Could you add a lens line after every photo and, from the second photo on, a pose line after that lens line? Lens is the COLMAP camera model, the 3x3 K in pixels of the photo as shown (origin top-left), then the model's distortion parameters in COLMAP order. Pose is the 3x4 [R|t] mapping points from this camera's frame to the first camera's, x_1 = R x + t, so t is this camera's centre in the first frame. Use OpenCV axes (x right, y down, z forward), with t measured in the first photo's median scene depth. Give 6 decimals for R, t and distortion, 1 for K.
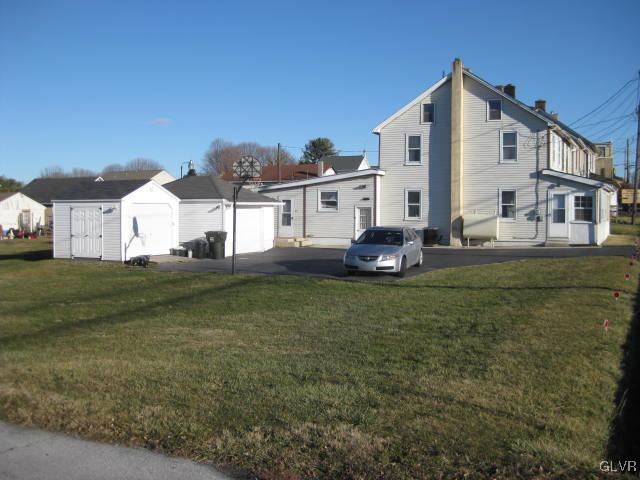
lens RADIAL K [[716.3, 0, 320.0], [0, 716.3, 240.0], [0, 0, 1]] dist [-0.175400, 0.157506]
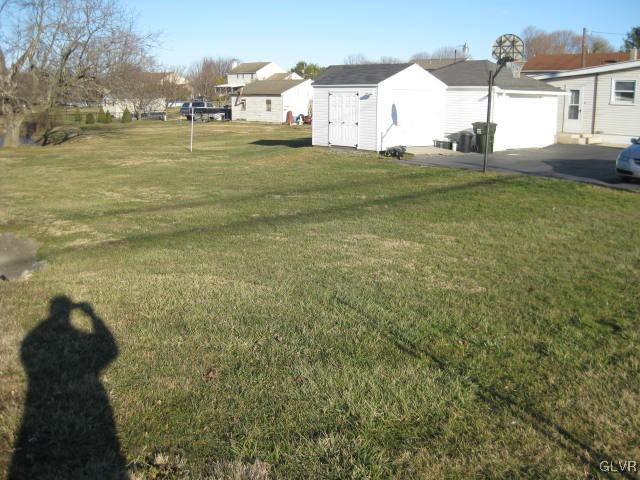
lens RADIAL K [[716.3, 0, 320.0], [0, 716.3, 240.0], [0, 0, 1]] dist [-0.175400, 0.157506]
pose [[0.908481, 0.090071, -0.408104, 0.042091], [-0.027155, 0.987158, 0.157423, -0.000591], [0.417042, -0.131934, 0.899260, 0.096213]]
